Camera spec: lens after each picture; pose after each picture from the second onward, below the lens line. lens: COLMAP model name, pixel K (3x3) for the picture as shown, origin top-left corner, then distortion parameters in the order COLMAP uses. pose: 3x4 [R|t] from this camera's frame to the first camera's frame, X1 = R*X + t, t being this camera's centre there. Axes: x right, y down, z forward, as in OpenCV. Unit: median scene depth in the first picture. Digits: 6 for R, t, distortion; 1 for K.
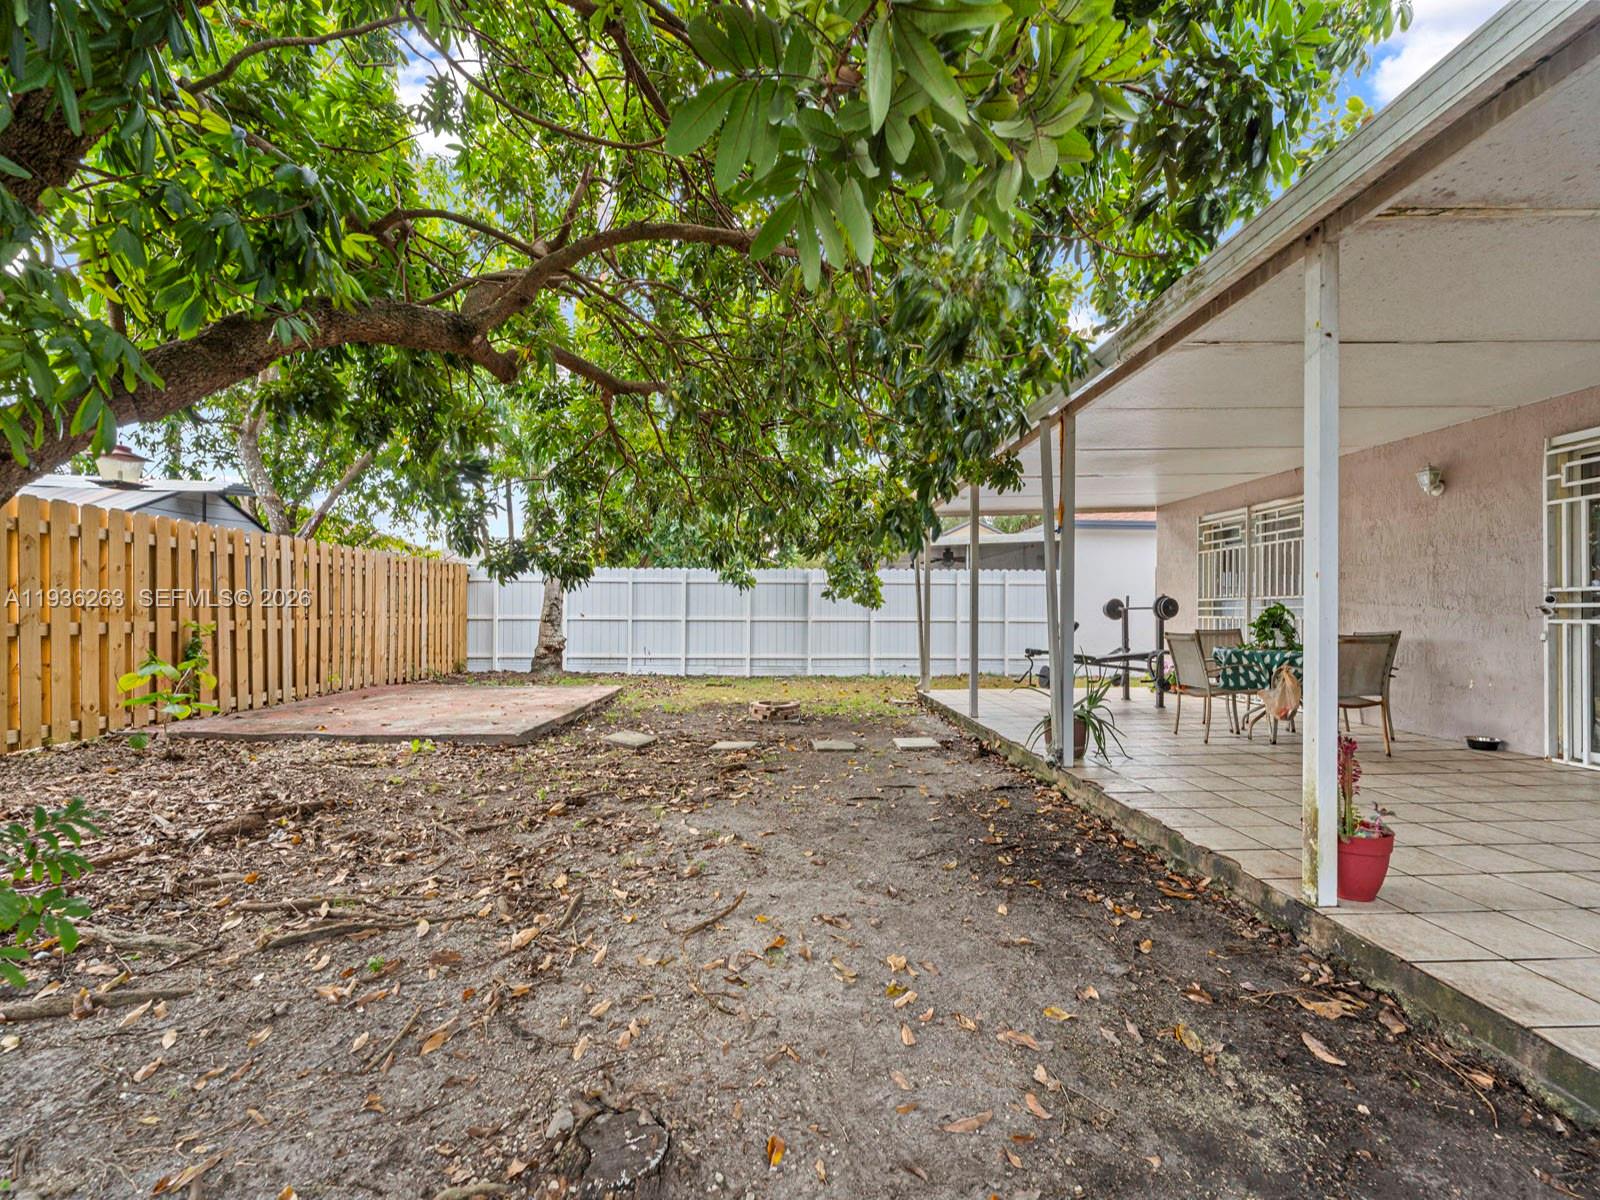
lens RADIAL K [[651.6, 0, 805.5], [0, 651.6, 615.5], [0, 0, 1]] dist [0.000038, -0.000626]
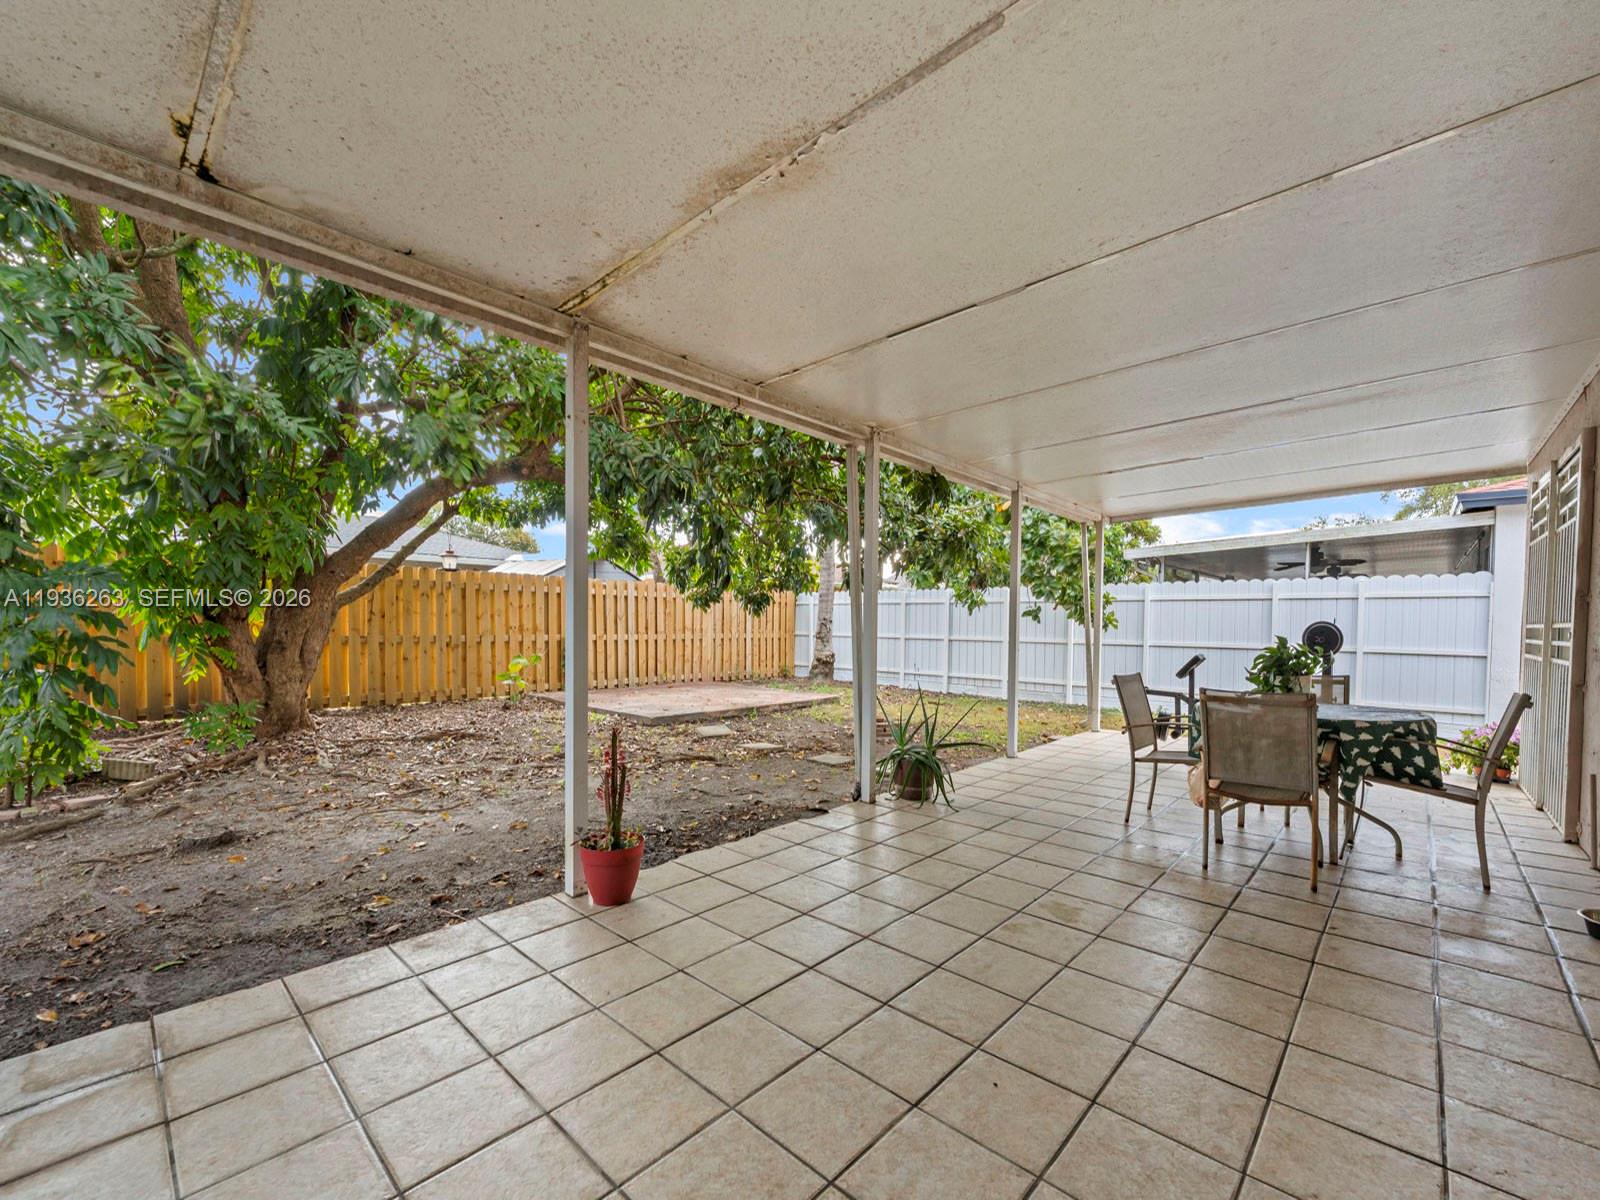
lens RADIAL K [[663.9, 0, 799.5], [0, 663.9, 653.2], [0, 0, 1]] dist [0.000900, -0.000428]
pose [[0.723461, 0.036048, -0.689423, 0.612439], [-0.012166, 0.999146, 0.039475, -0.016250], [0.690258, -0.020171, 0.723282, 0.128908]]
